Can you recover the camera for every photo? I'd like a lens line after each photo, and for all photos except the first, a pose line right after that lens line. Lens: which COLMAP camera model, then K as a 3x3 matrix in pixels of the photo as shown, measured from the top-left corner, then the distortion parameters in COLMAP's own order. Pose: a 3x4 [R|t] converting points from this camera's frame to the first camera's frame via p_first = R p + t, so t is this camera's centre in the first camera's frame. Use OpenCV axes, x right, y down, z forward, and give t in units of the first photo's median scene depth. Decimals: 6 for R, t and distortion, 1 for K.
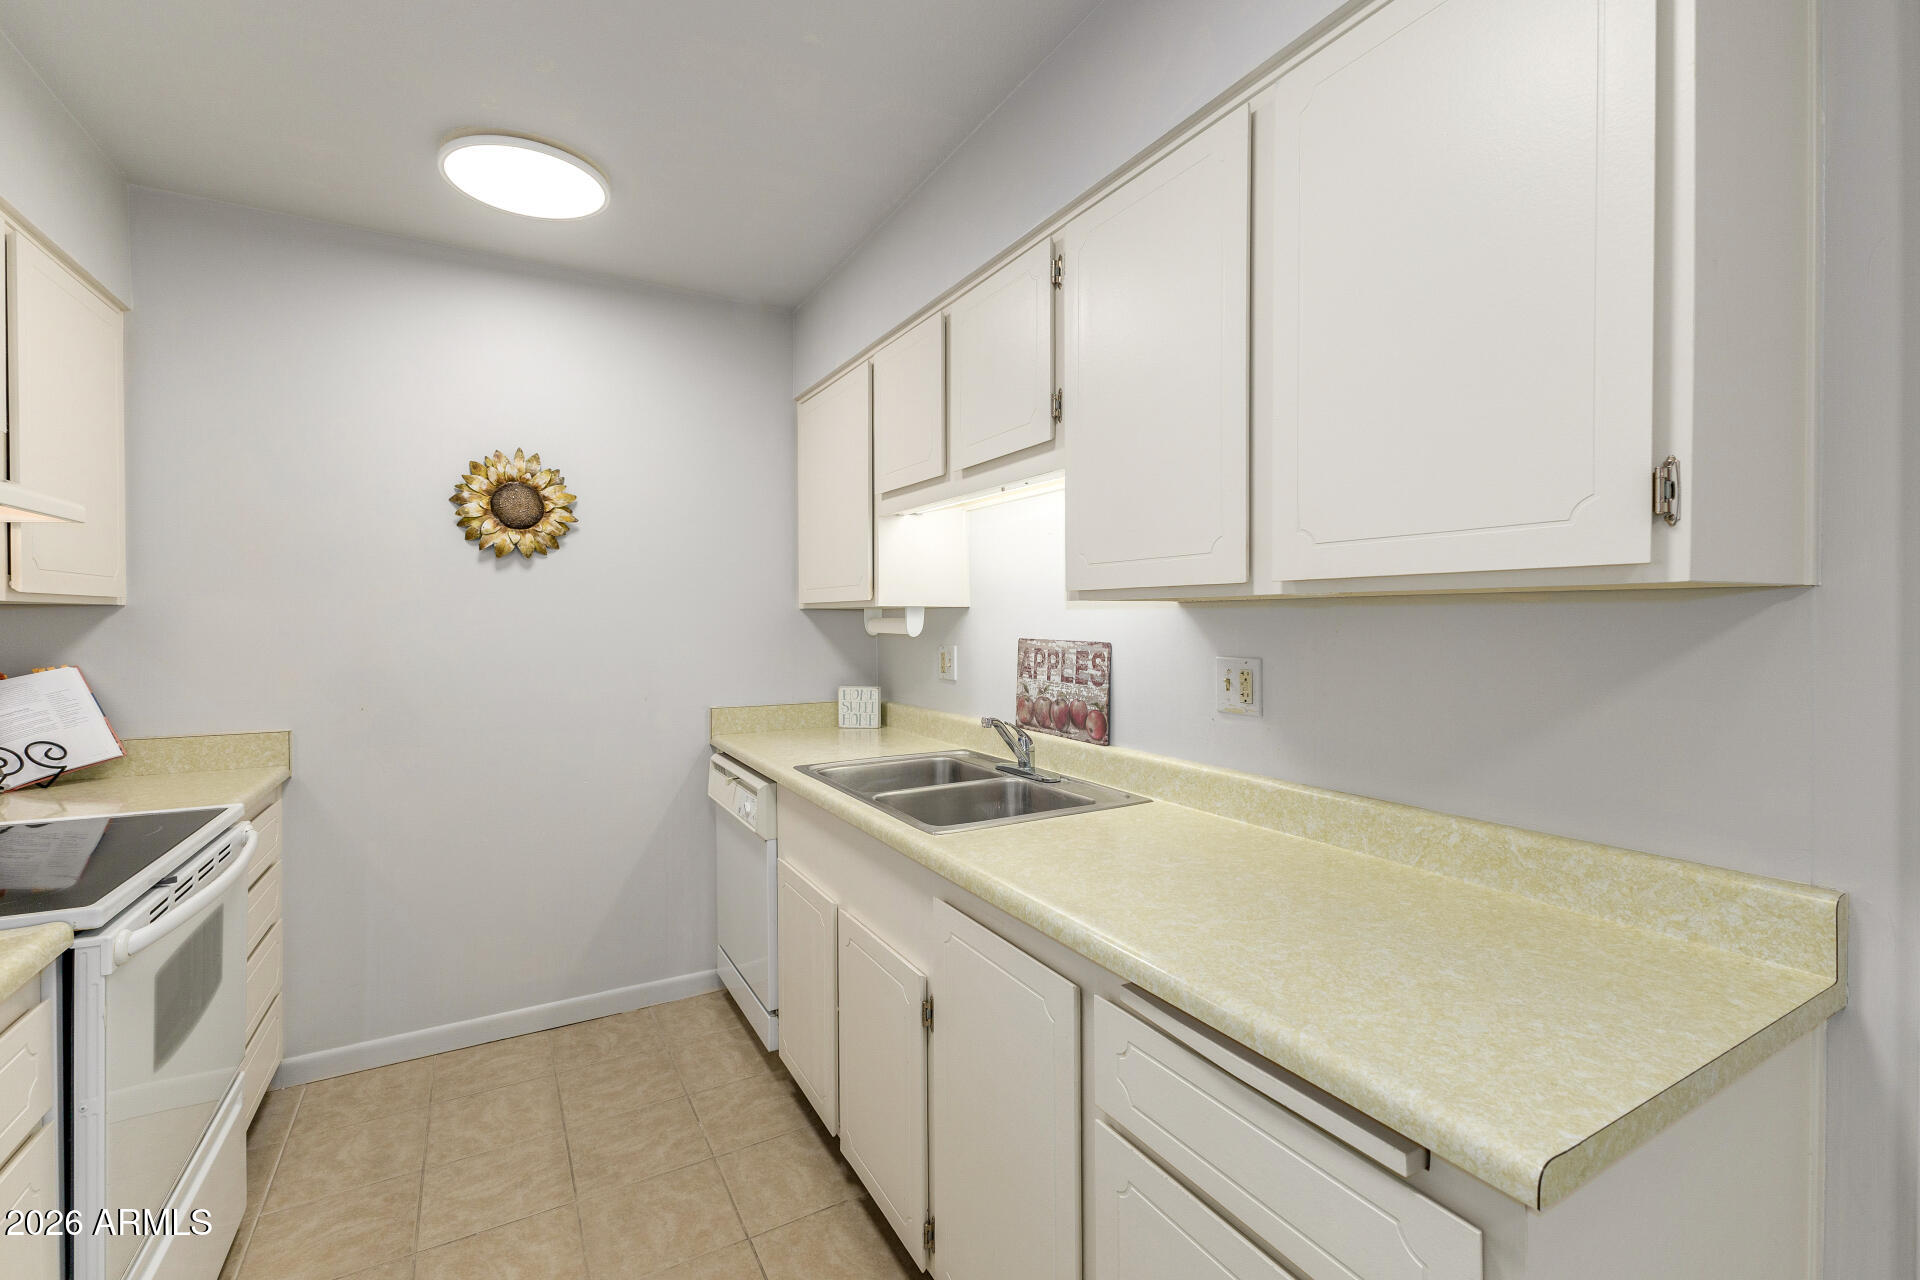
lens RADIAL K [[831.9, 0, 967.1], [0, 831.9, 630.0], [0, 0, 1]] dist [0.014697, -0.005098]
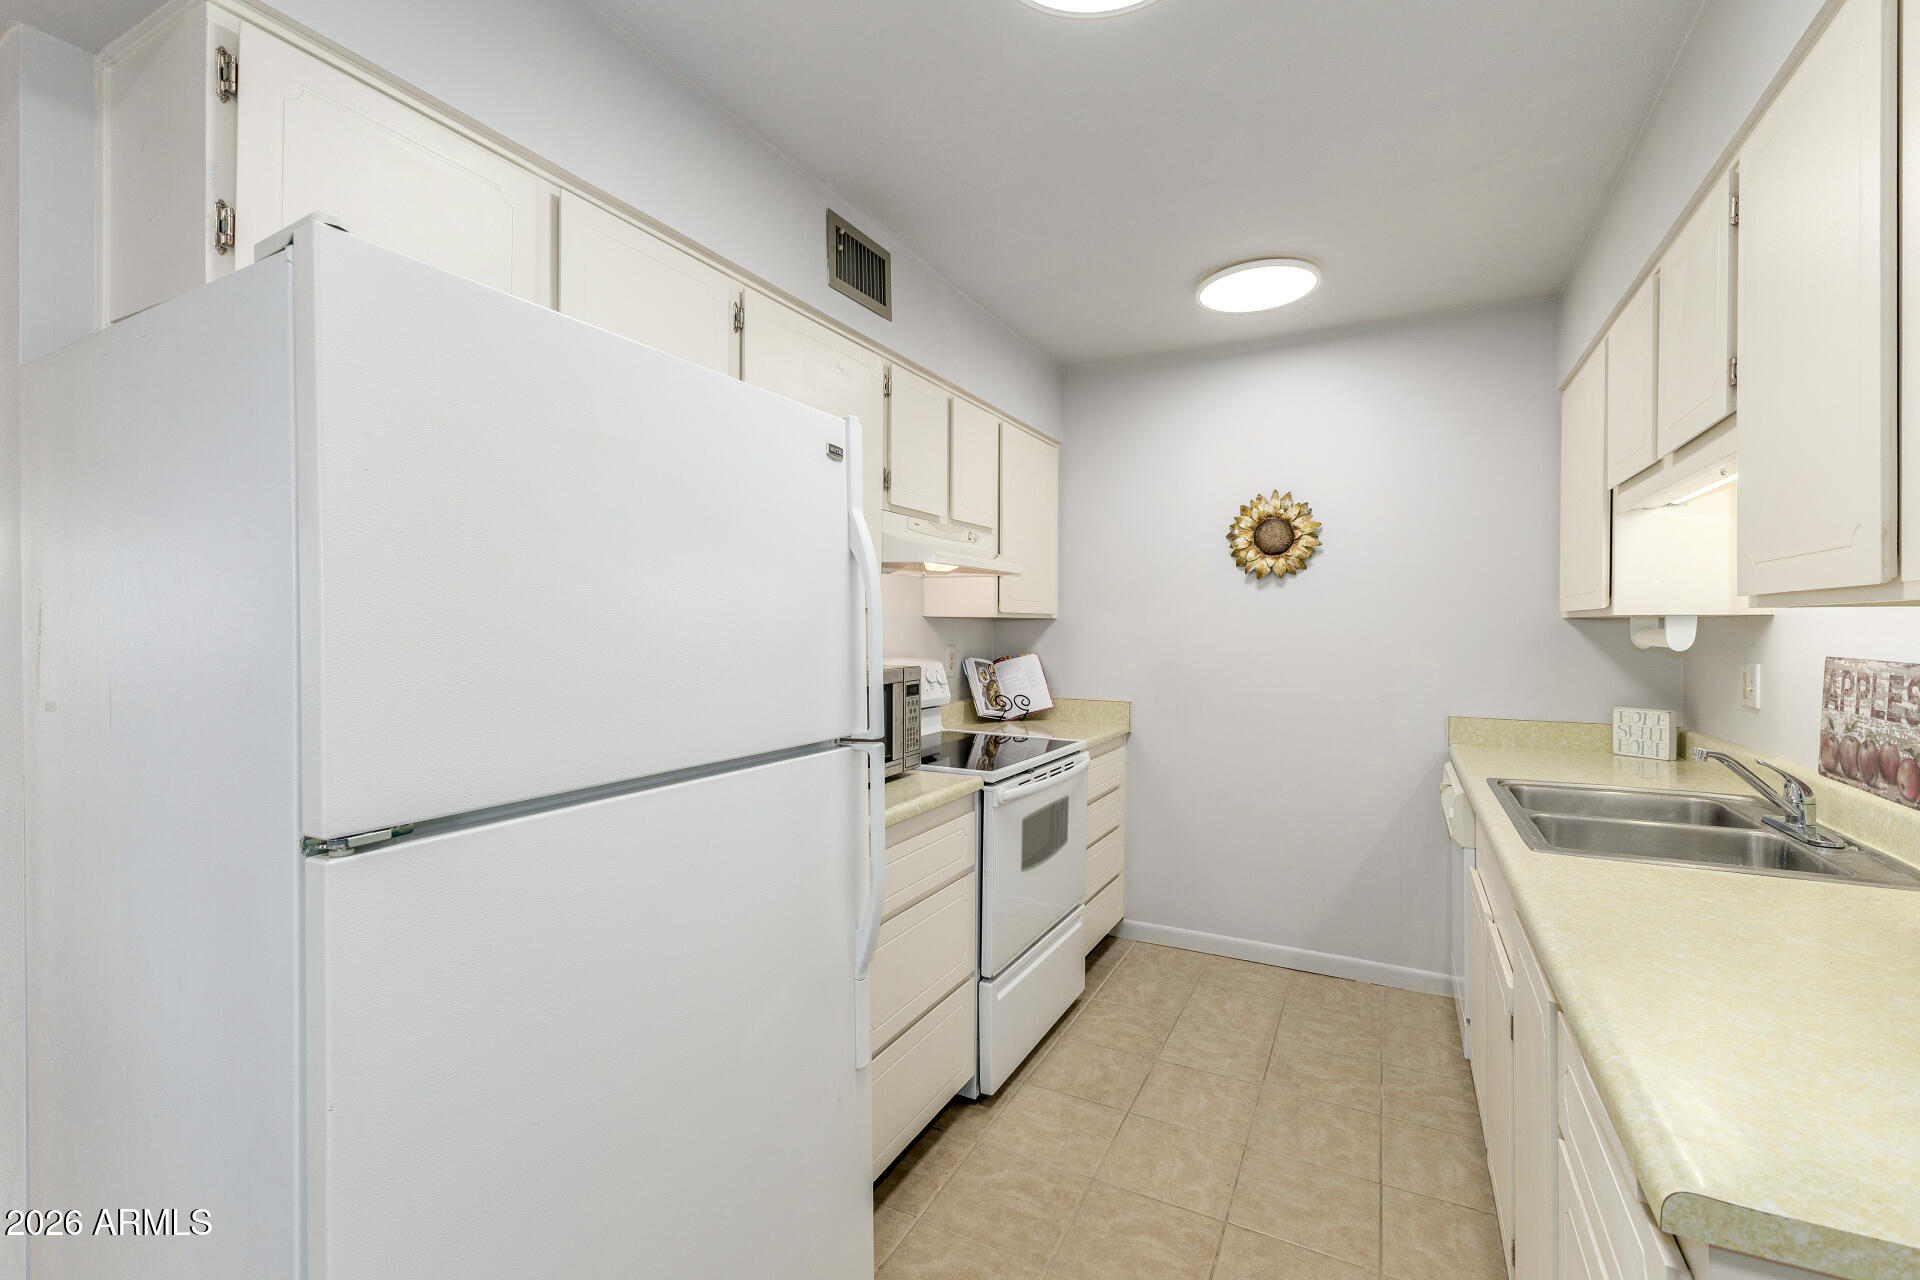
lens RADIAL K [[831.9, 0, 956.4], [0, 831.9, 635.8], [0, 0, 1]] dist [0.014697, -0.005098]
pose [[0.535990, 0.012136, -0.844137, 0.296629], [-0.015676, 0.999867, 0.004421, 0.000533], [0.844079, 0.010863, 0.536110, -0.067288]]
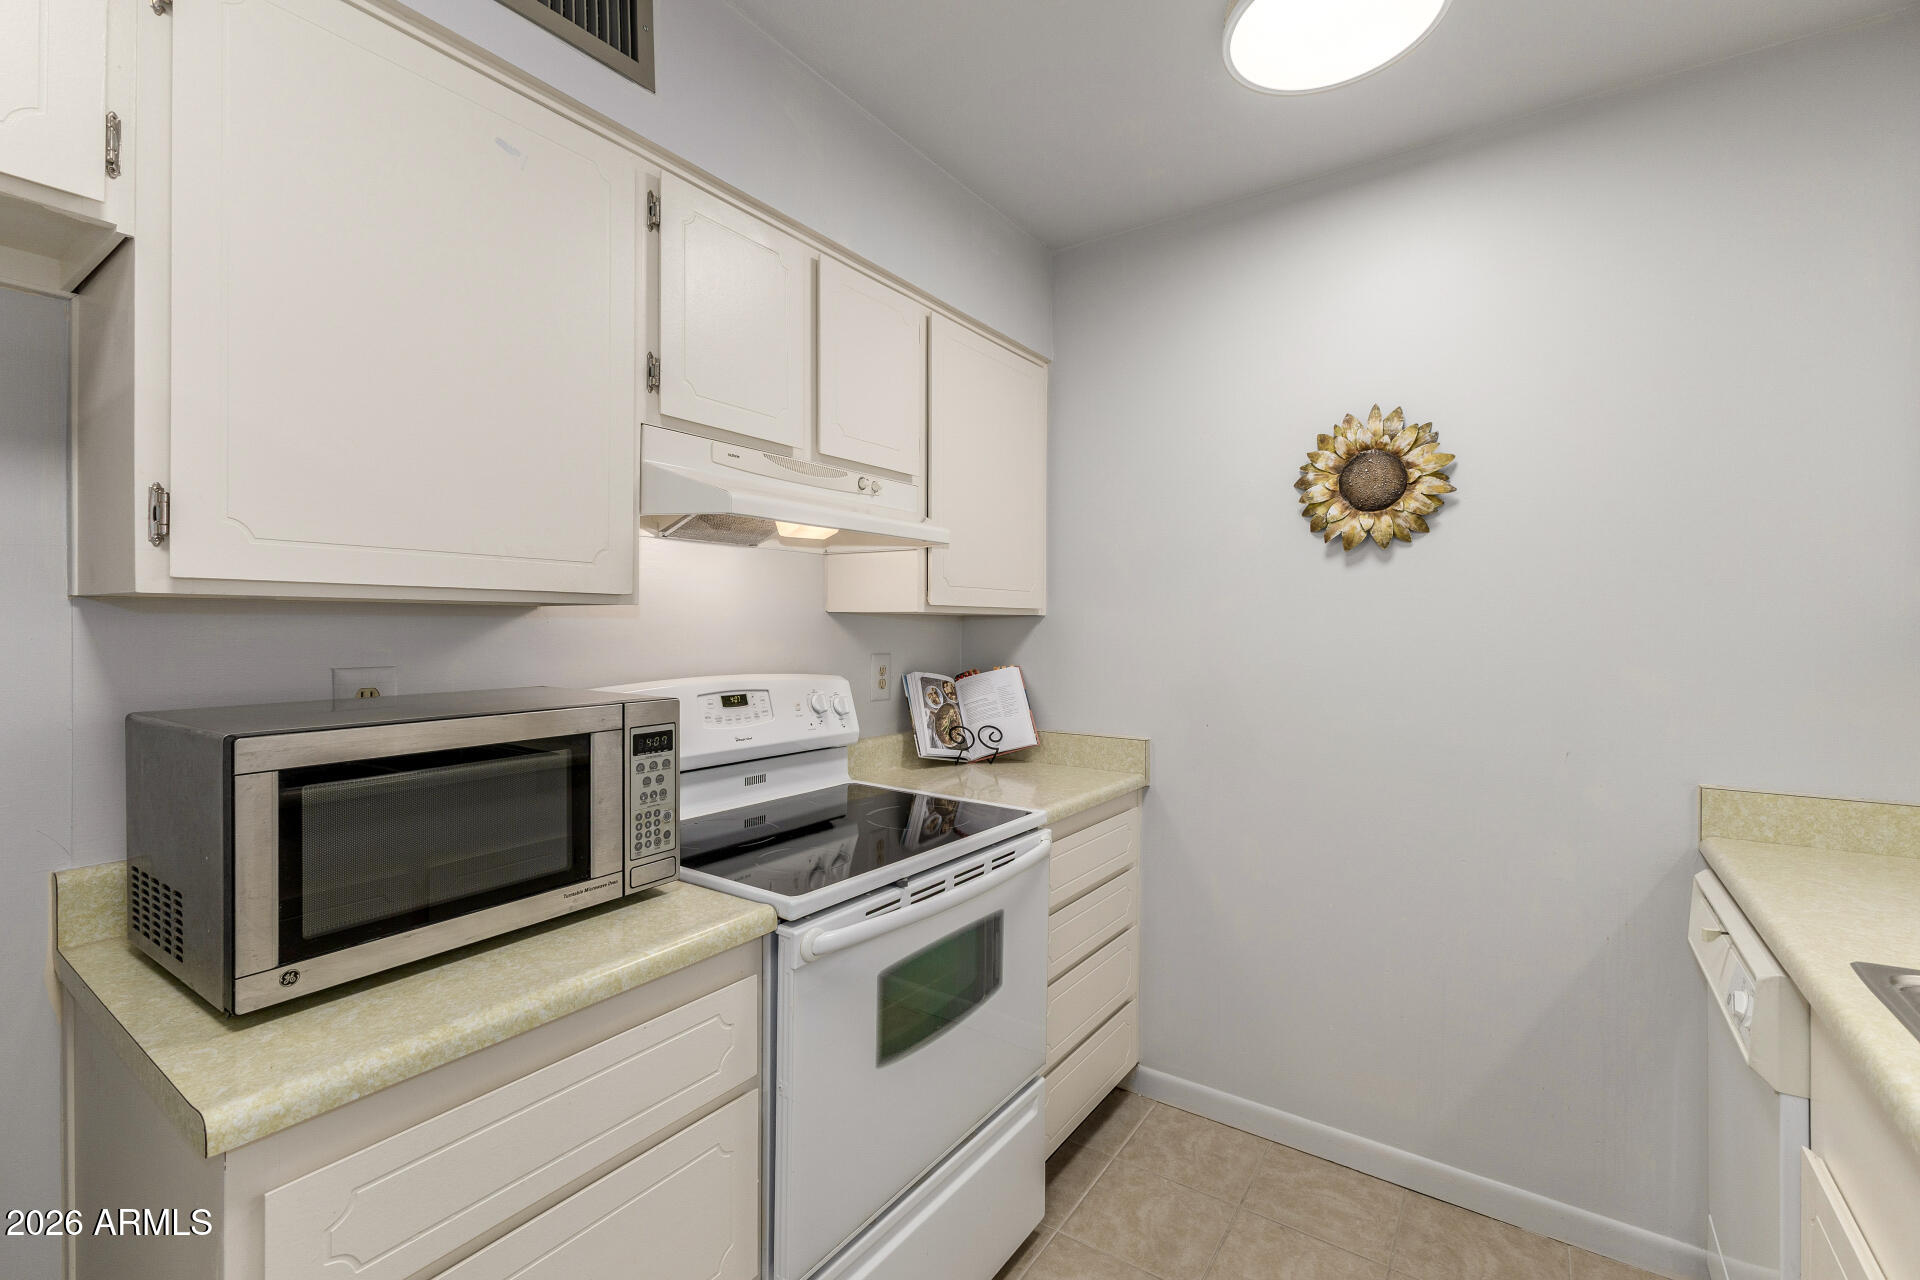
lens RADIAL K [[831.9, 0, 948.8], [0, 831.9, 633.4], [0, 0, 1]] dist [0.014697, -0.005098]
pose [[0.421136, 0.007816, -0.906964, -0.007562], [-0.016622, 0.999861, 0.000898, -0.003642], [0.906845, 0.014698, 0.421208, 0.381521]]
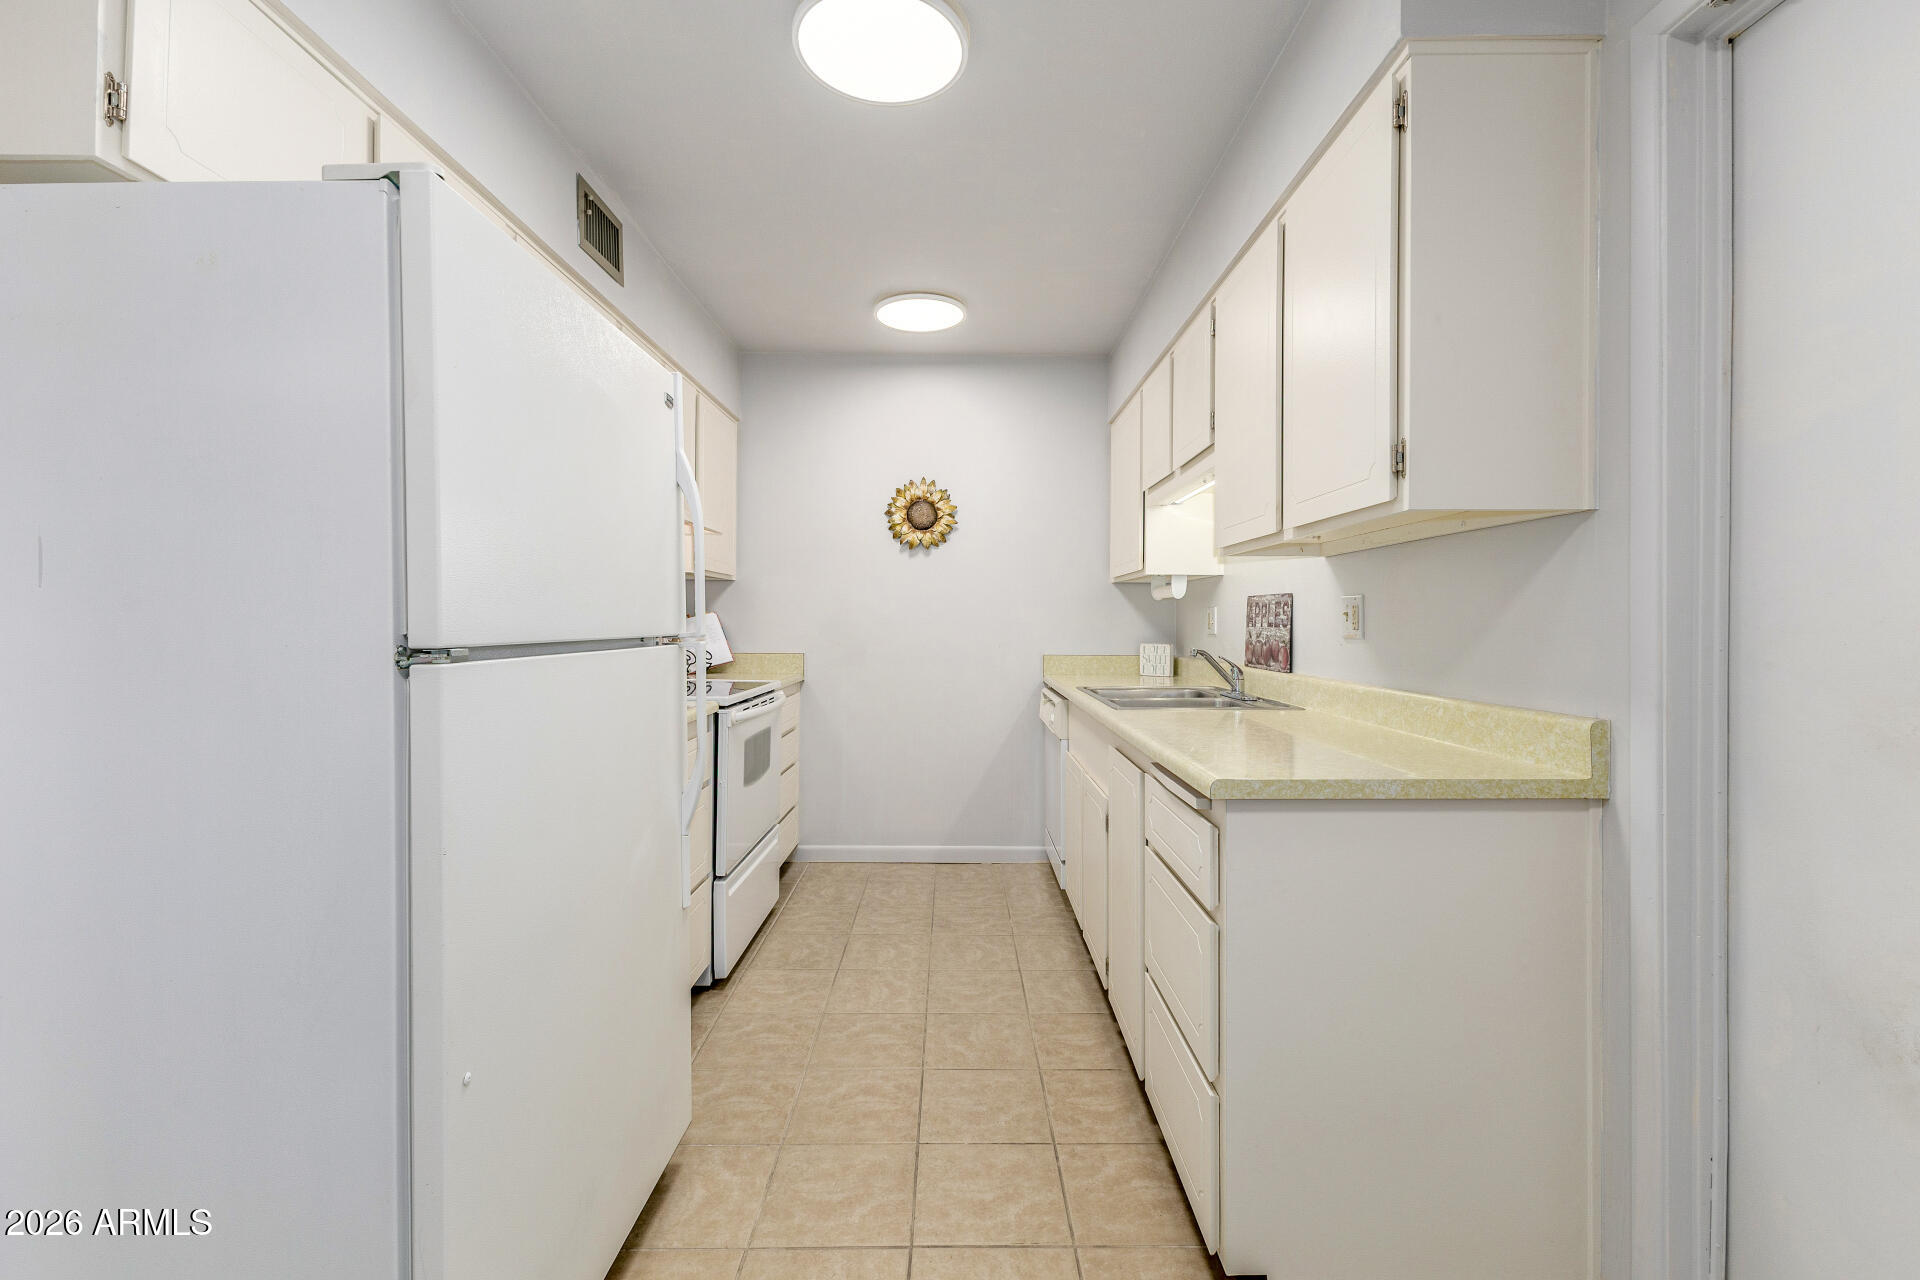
lens RADIAL K [[831.9, 0, 964.3], [0, 831.9, 629.3], [0, 0, 1]] dist [0.014697, -0.005098]
pose [[0.869895, 0.010916, -0.493115, 0.331046], [-0.013527, 0.999907, -0.001728, 0.072581], [0.493051, 0.008174, 0.869962, -0.335422]]
